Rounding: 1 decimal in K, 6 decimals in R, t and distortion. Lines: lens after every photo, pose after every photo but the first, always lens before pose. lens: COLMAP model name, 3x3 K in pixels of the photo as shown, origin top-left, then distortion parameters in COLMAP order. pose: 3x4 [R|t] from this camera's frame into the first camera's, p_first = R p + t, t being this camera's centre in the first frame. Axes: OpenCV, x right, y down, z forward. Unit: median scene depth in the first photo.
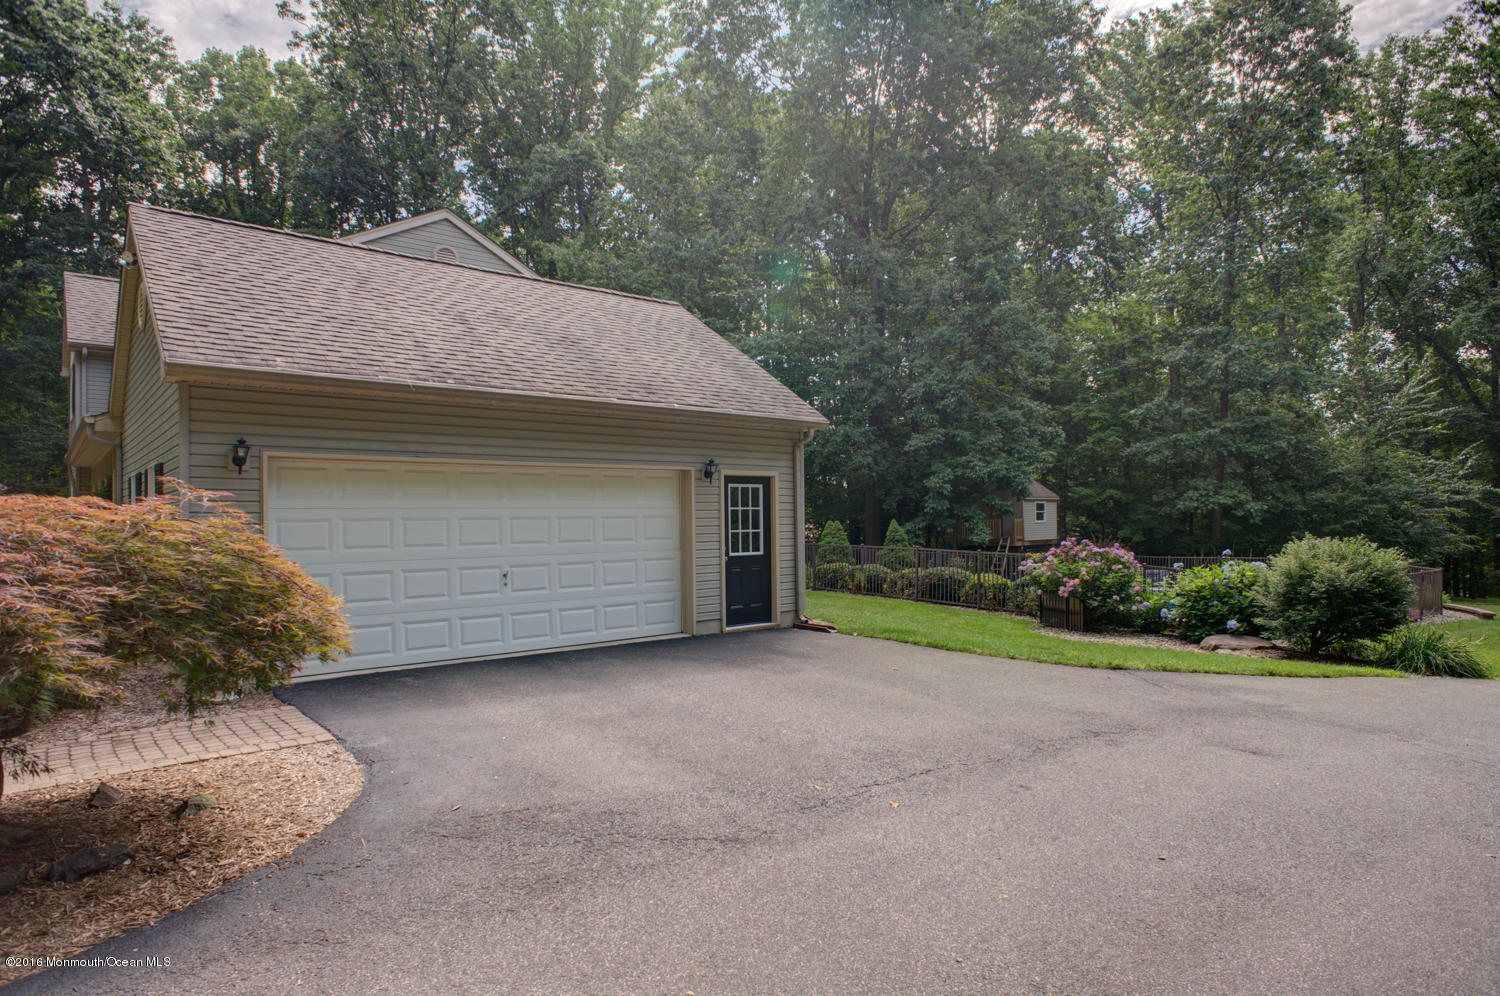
lens RADIAL K [[852.4, 0, 752.1], [0, 852.4, 498.6], [0, 0, 1]] dist [-0.097300, 0.061605]
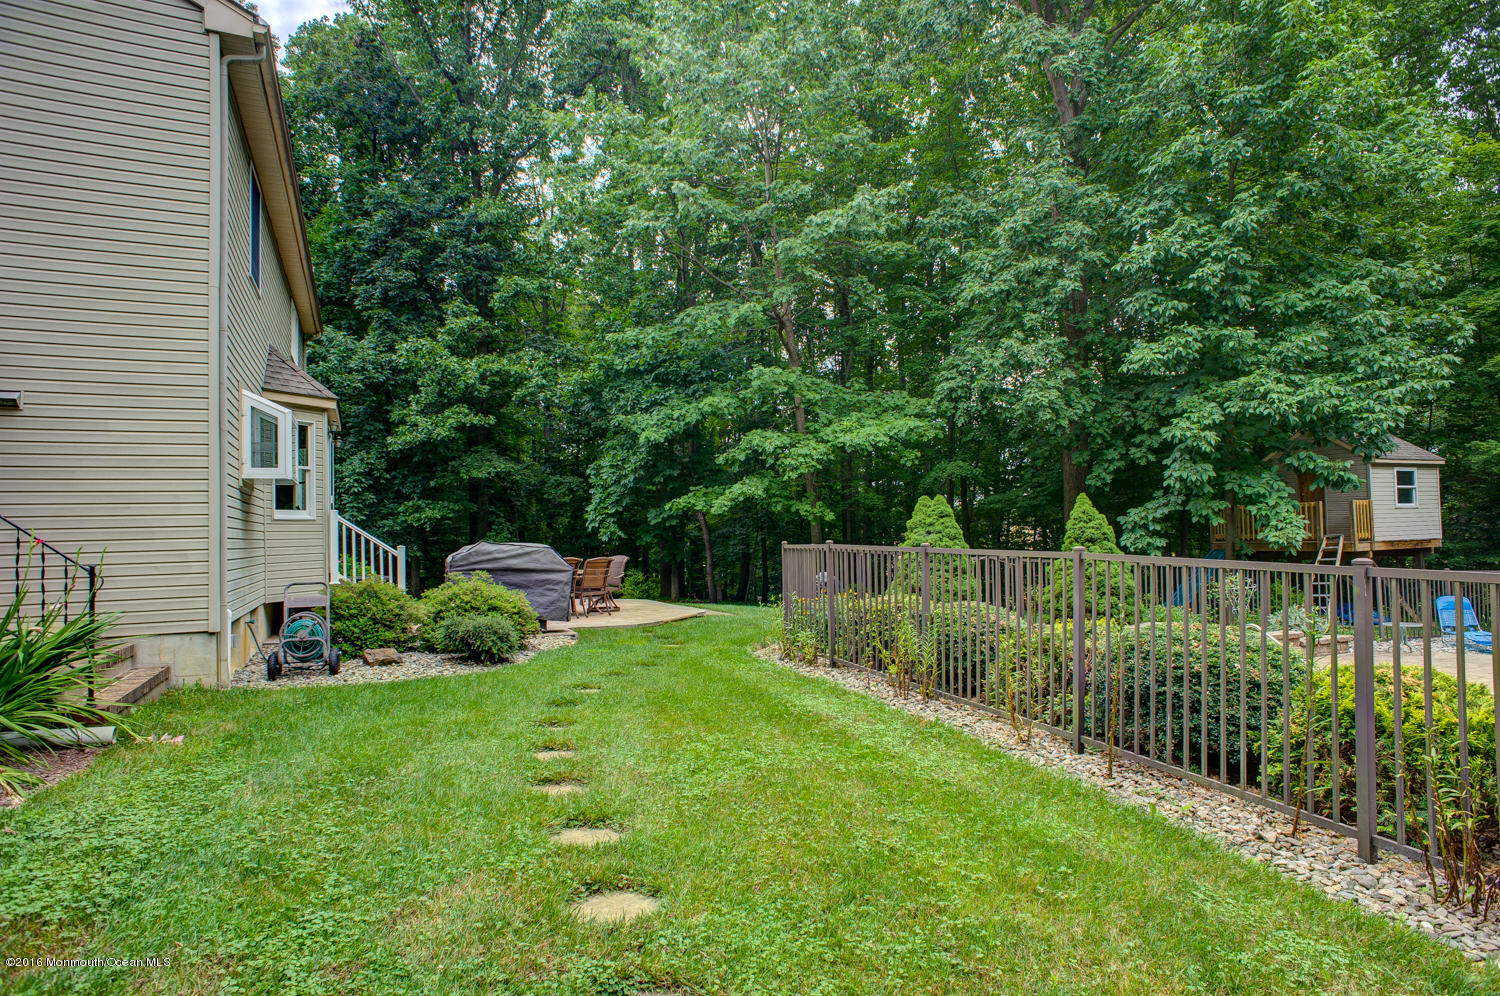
lens RADIAL K [[852.4, 0, 745.6], [0, 852.4, 503.4], [0, 0, 1]] dist [-0.097300, 0.061605]
pose [[0.957265, -0.019325, -0.288567, 0.104498], [0.017567, 0.999808, -0.008679, 0.025554], [0.288679, 0.003239, 0.957420, 0.431674]]
